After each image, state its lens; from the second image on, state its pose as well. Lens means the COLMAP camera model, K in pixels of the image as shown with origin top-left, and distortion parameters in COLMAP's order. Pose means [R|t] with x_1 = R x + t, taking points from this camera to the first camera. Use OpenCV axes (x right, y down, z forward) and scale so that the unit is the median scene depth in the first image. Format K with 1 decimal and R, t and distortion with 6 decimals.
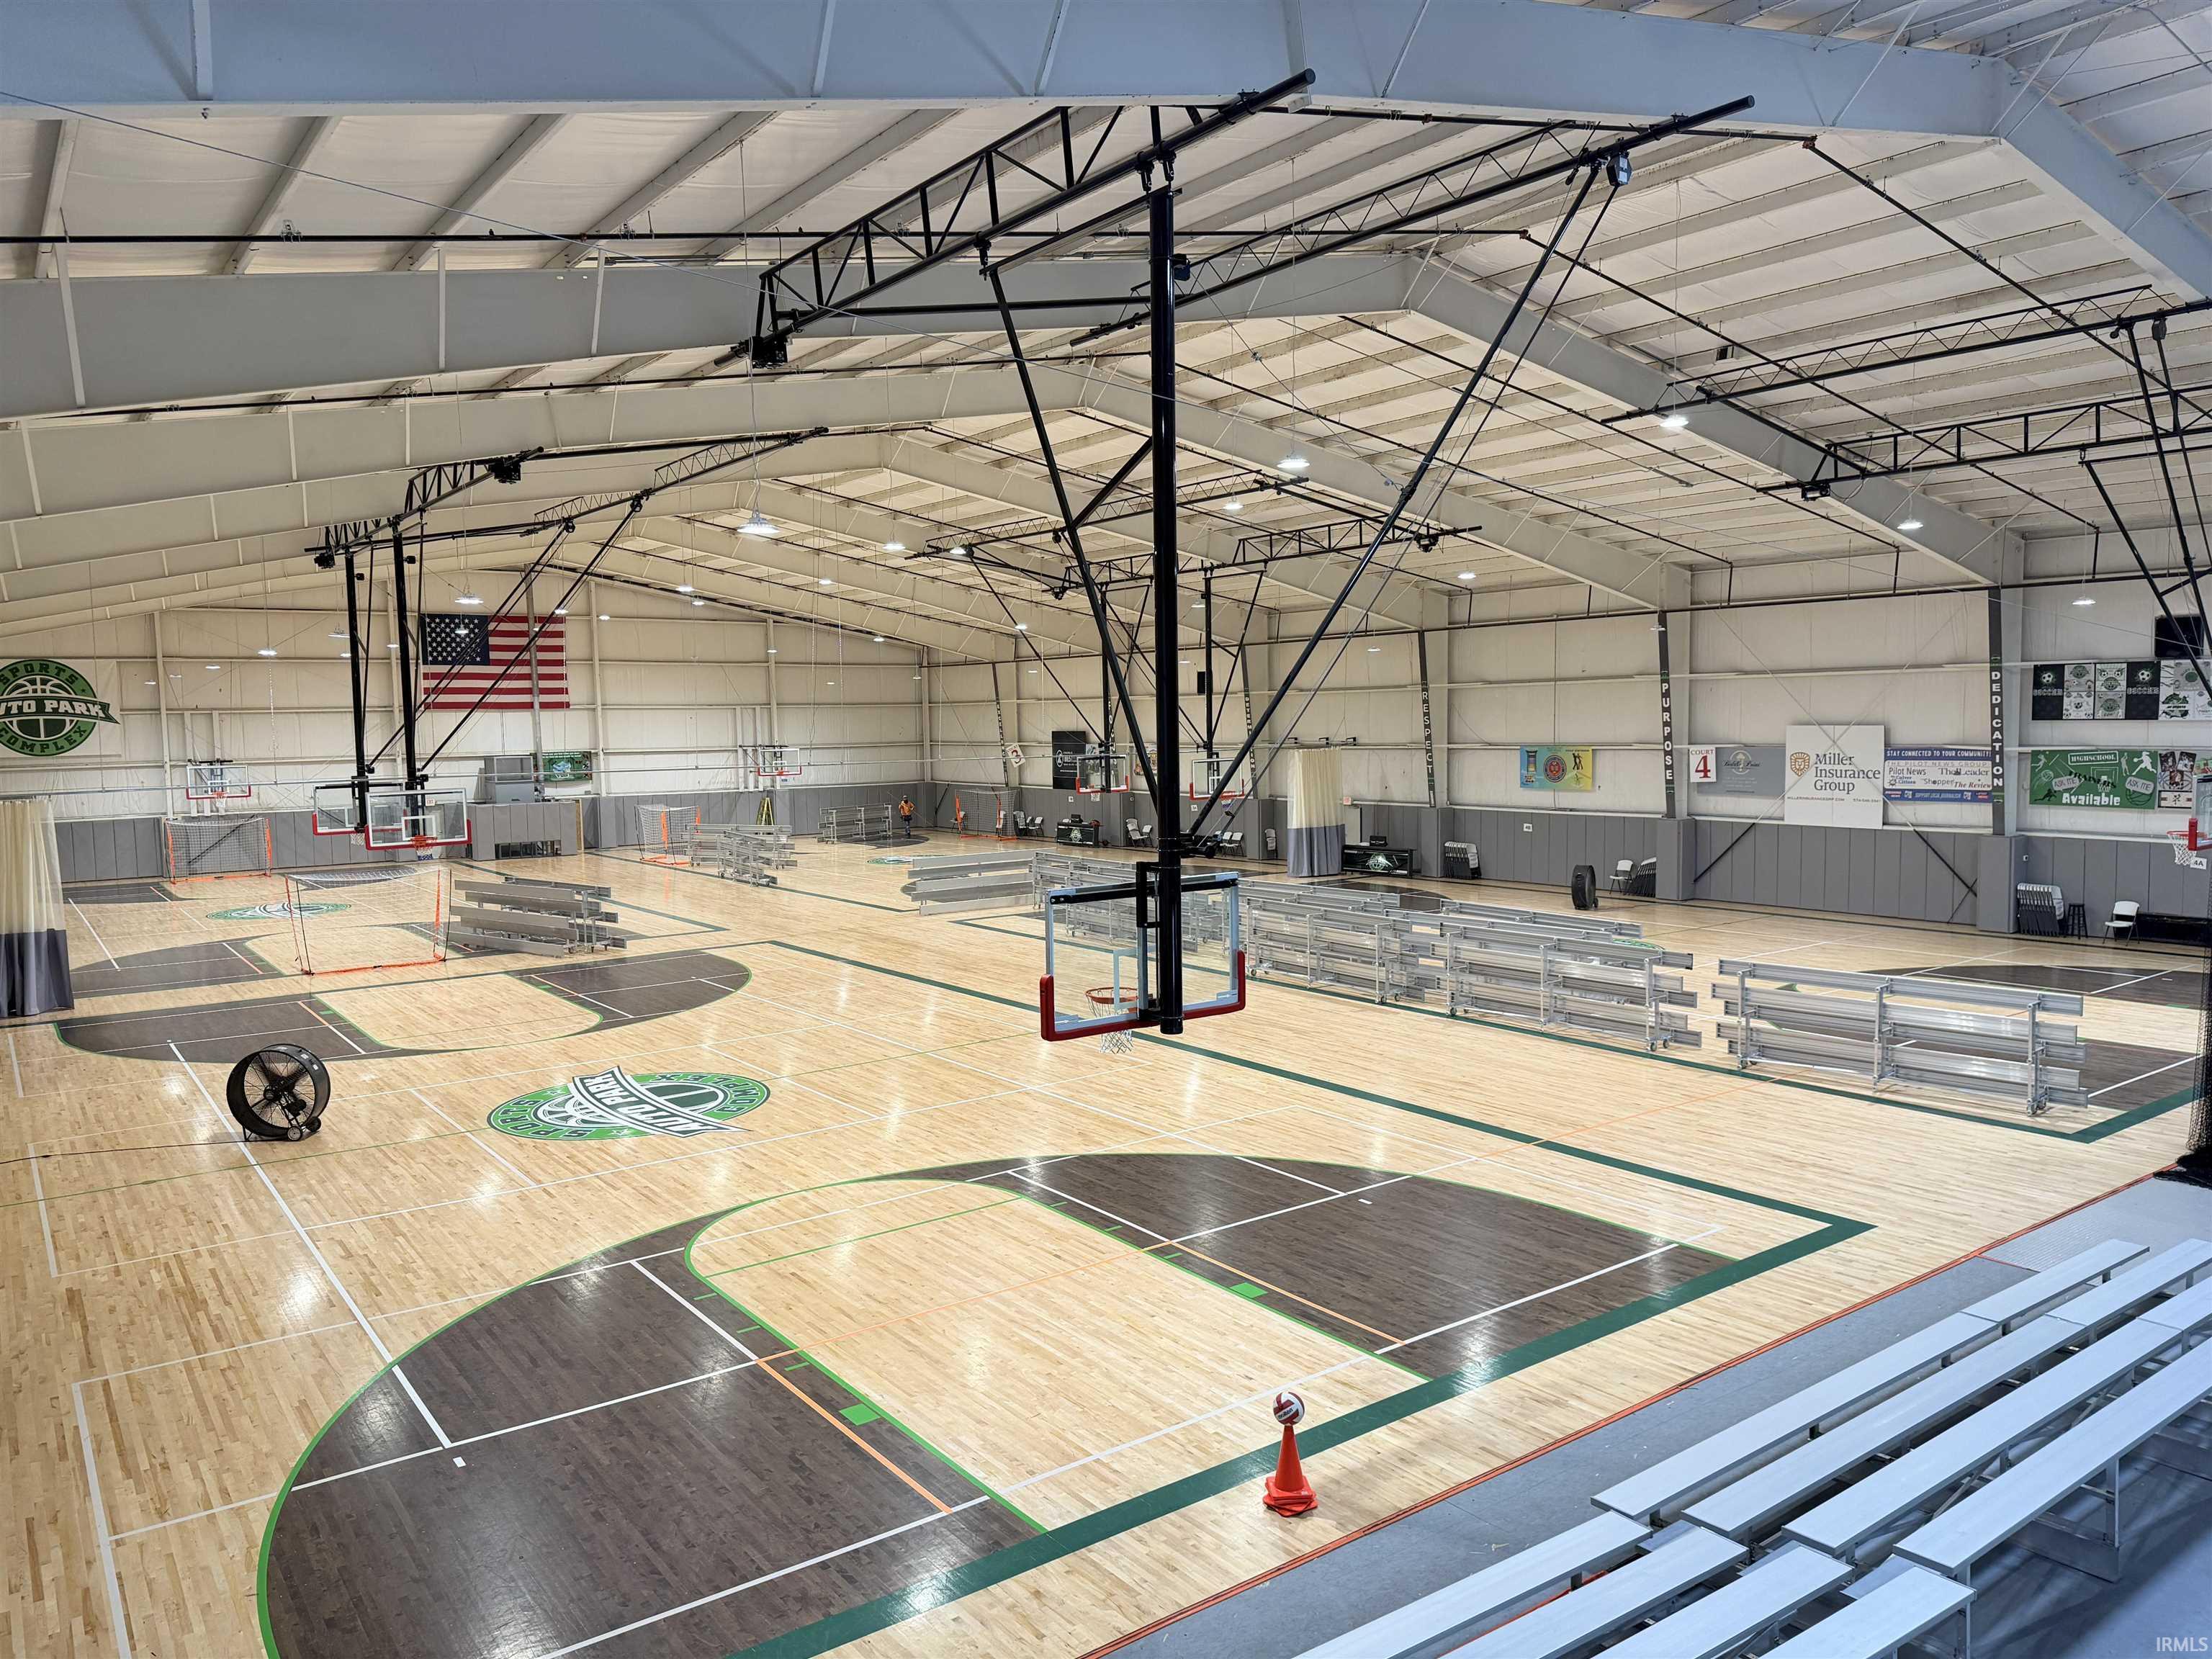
lens RADIAL K [[1552.6, 0, 1099.1], [0, 1552.6, 833.9], [0, 0, 1]] dist [0.100630, -0.124901]
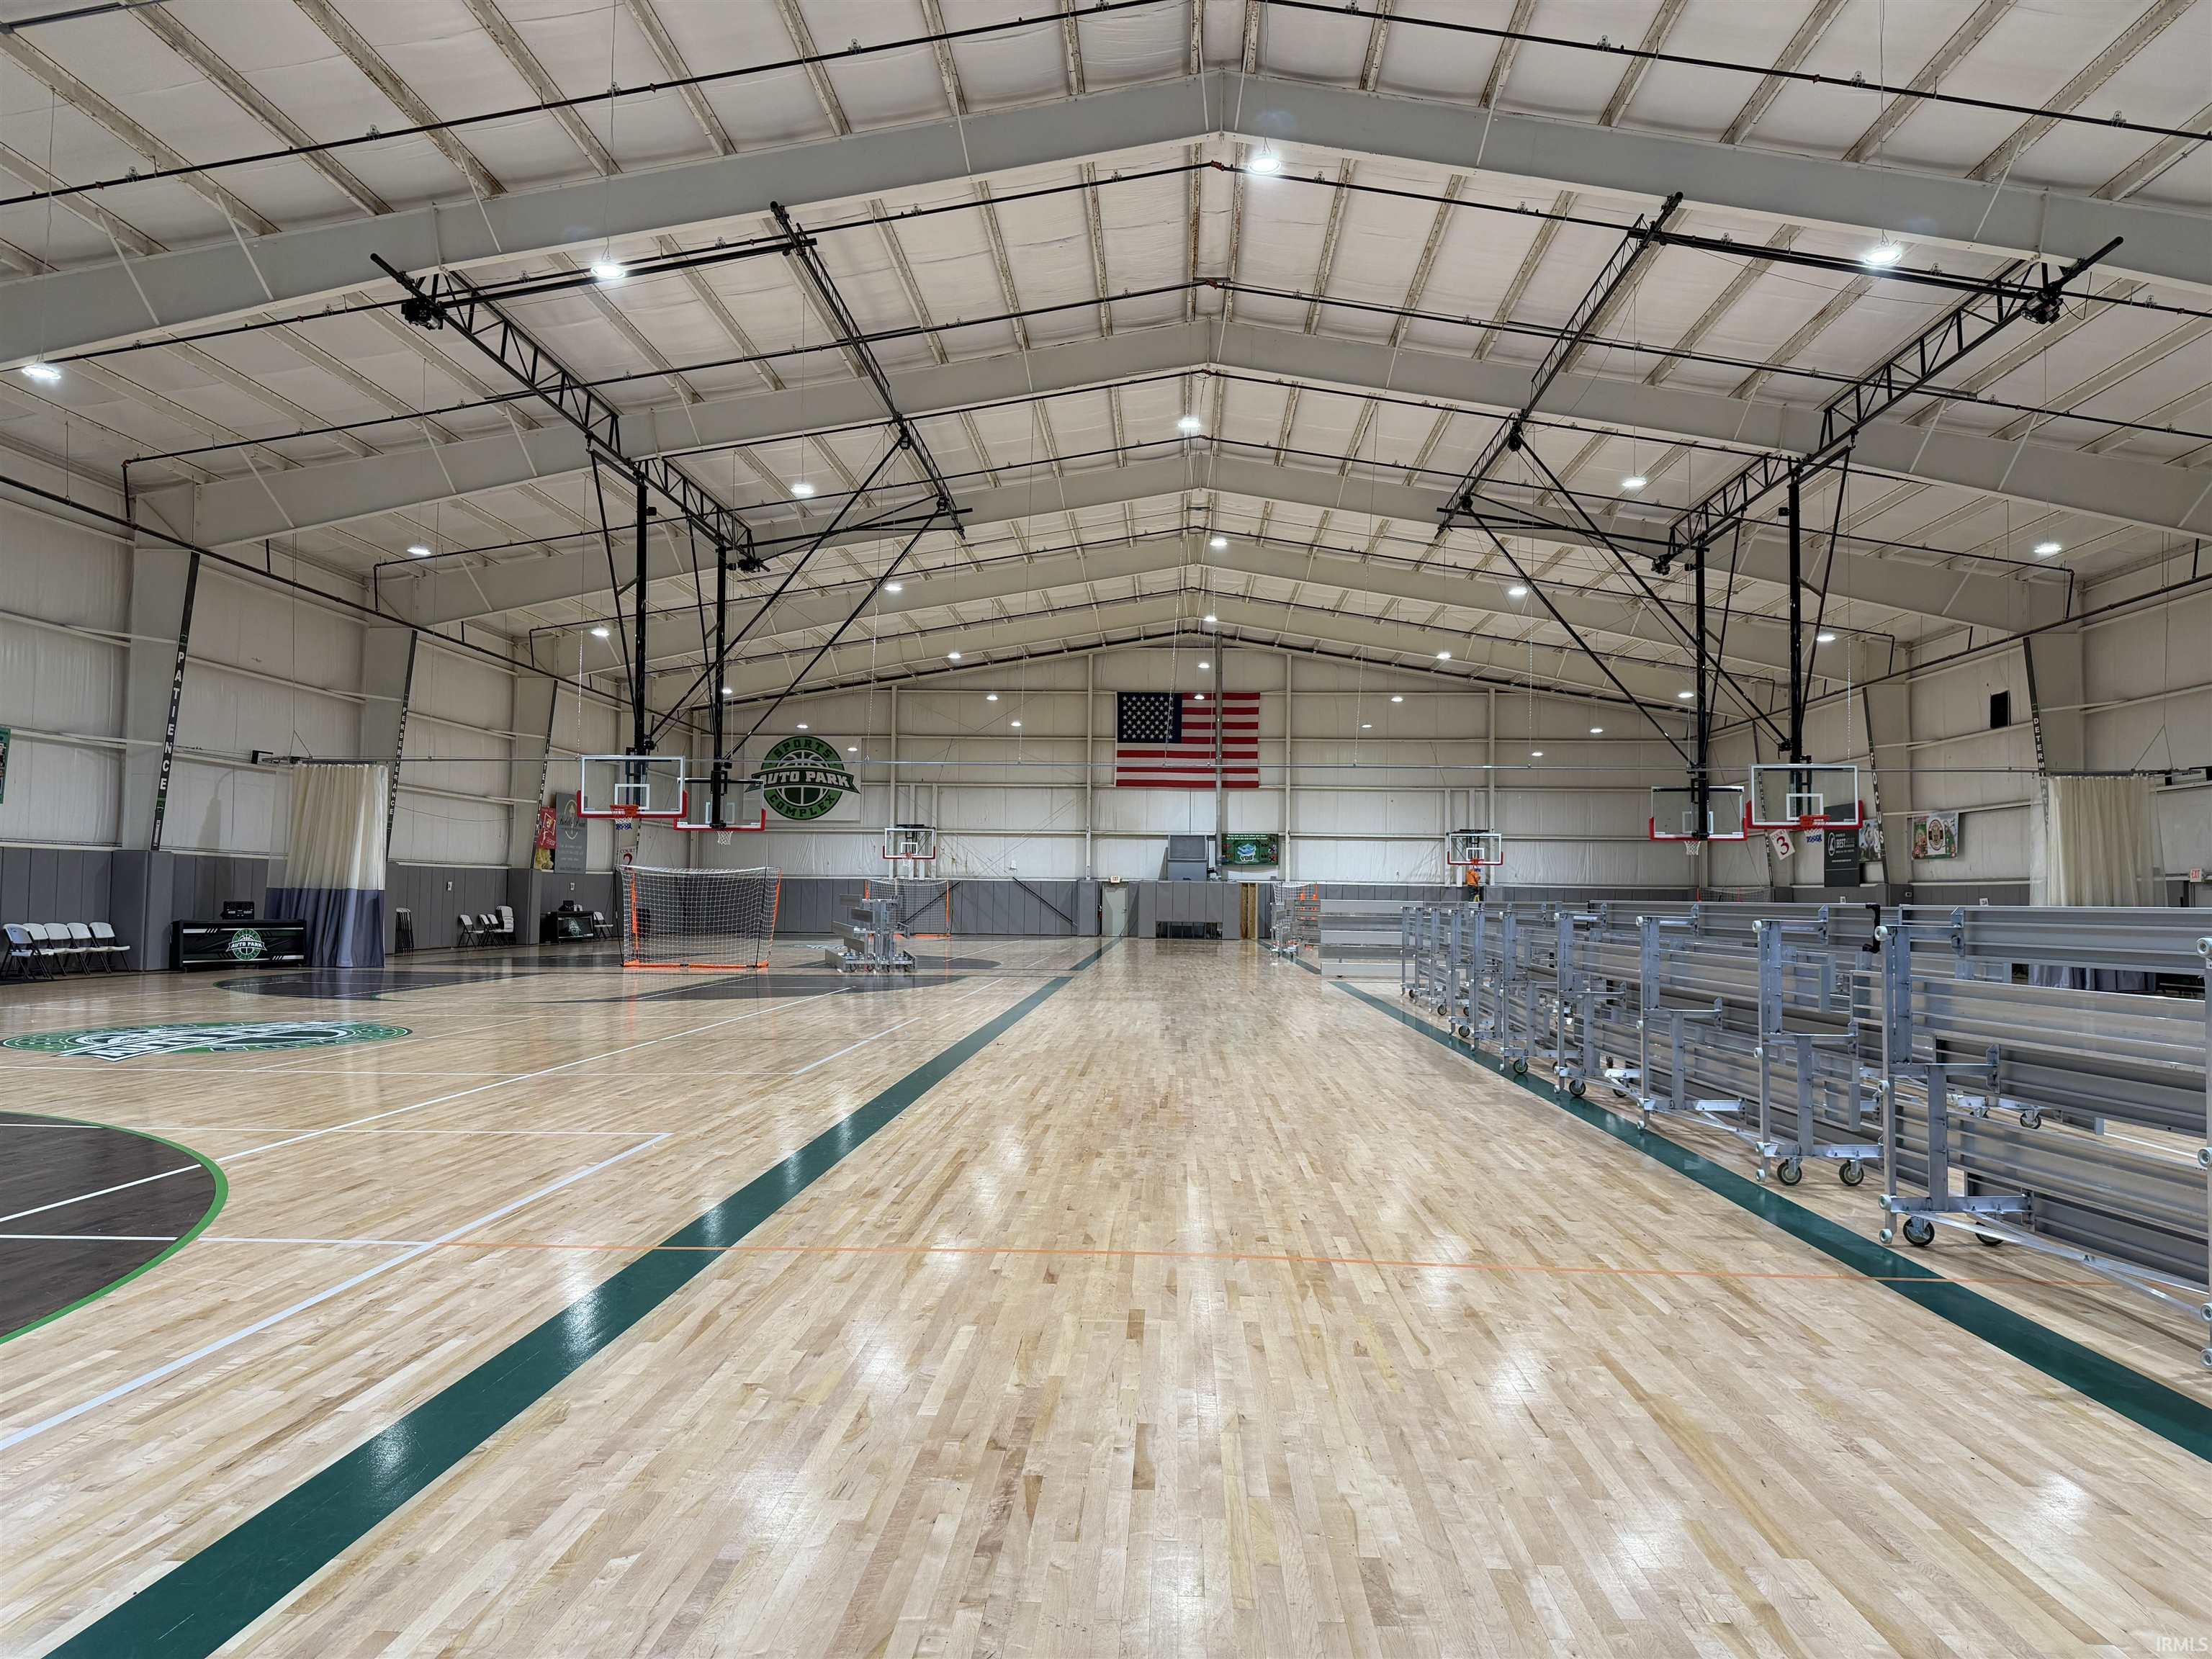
lens RADIAL K [[1539.9, 0, 1096.0], [0, 1539.9, 844.6], [0, 0, 1]] dist [0.093280, -0.128214]
pose [[0.776250, 0.006338, -0.630393, 0.269968], [-0.075990, 0.993599, -0.083582, 0.061161], [0.625829, 0.112784, 0.771763, 0.369236]]
